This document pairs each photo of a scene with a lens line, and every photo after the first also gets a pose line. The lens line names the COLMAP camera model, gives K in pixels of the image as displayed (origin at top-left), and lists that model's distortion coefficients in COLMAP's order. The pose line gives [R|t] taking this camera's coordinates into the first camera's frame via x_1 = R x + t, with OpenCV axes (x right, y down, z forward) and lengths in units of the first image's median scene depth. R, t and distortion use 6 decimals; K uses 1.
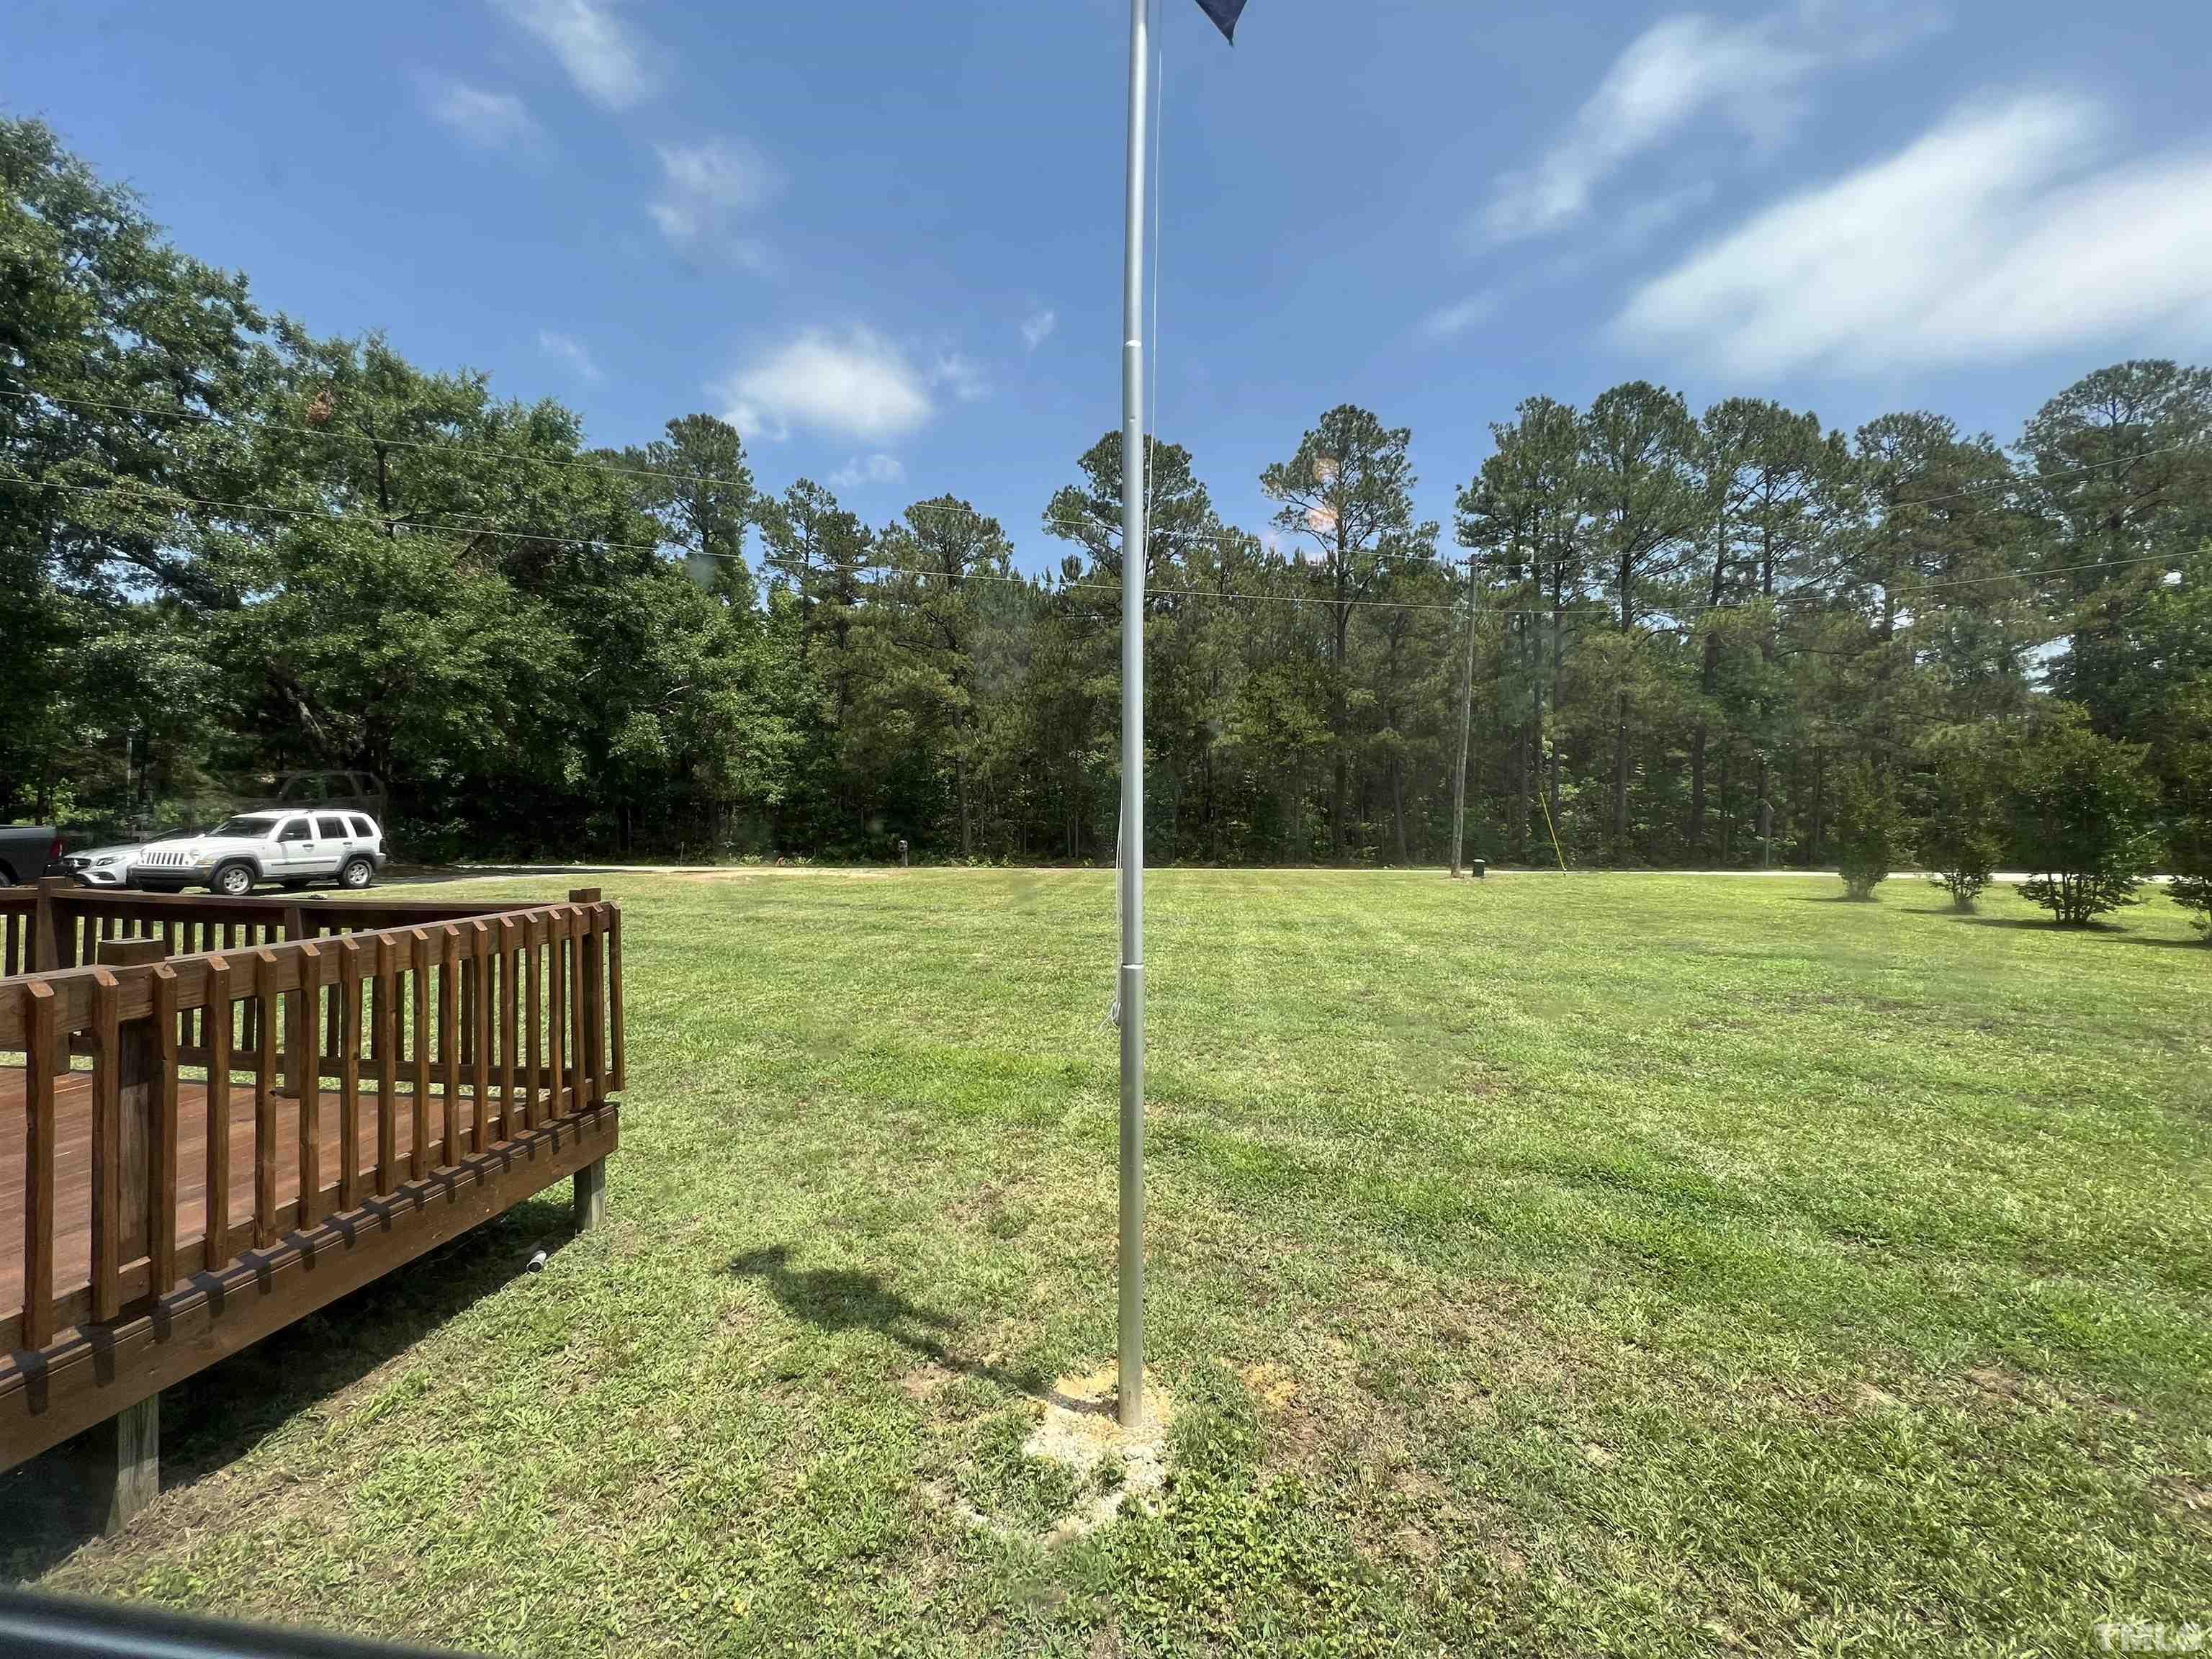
lens RADIAL K [[890.0, 0, 1106.0], [0, 890.0, 829.5], [0, 0, 1]] dist [-0.002060, -0.000205]
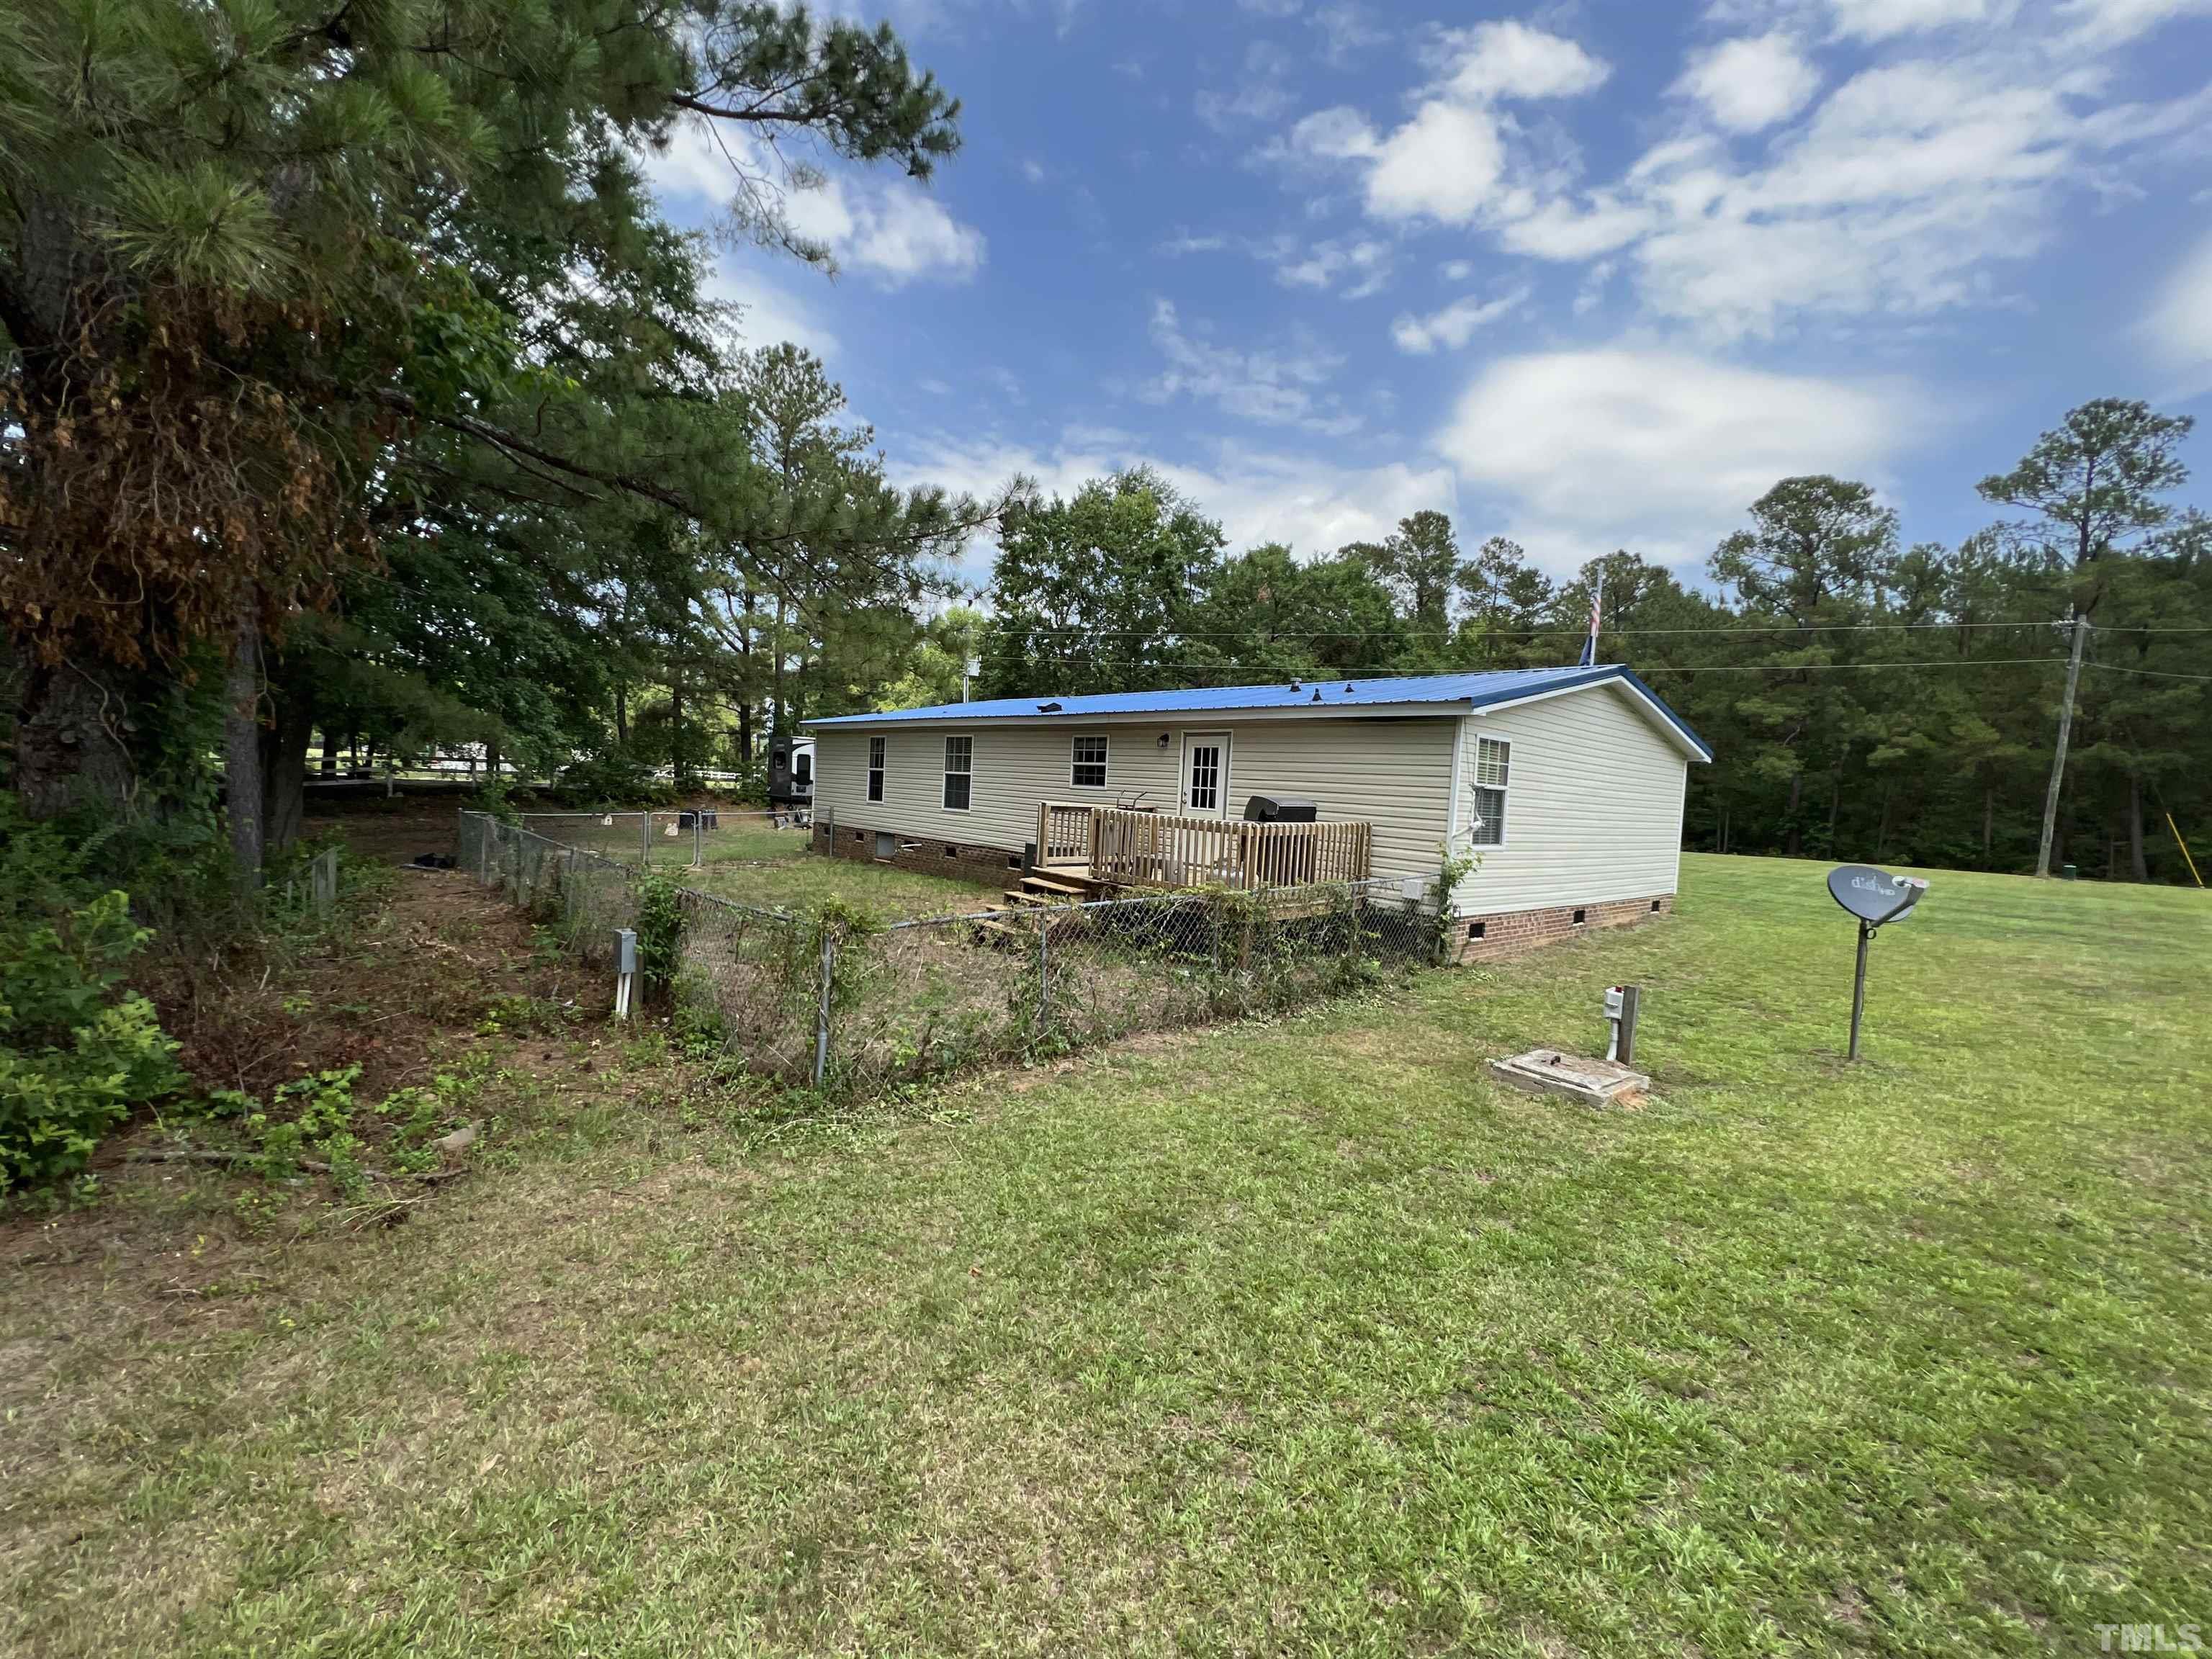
lens RADIAL K [[890.0, 0, 1106.0], [0, 890.0, 829.5], [0, 0, 1]] dist [-0.002060, -0.000205]
pose [[0.758943, 0.067694, -0.647629, 0.106932], [-0.059310, 0.997634, 0.034774, 0.010823], [0.648450, 0.012019, 0.761162, -0.399340]]
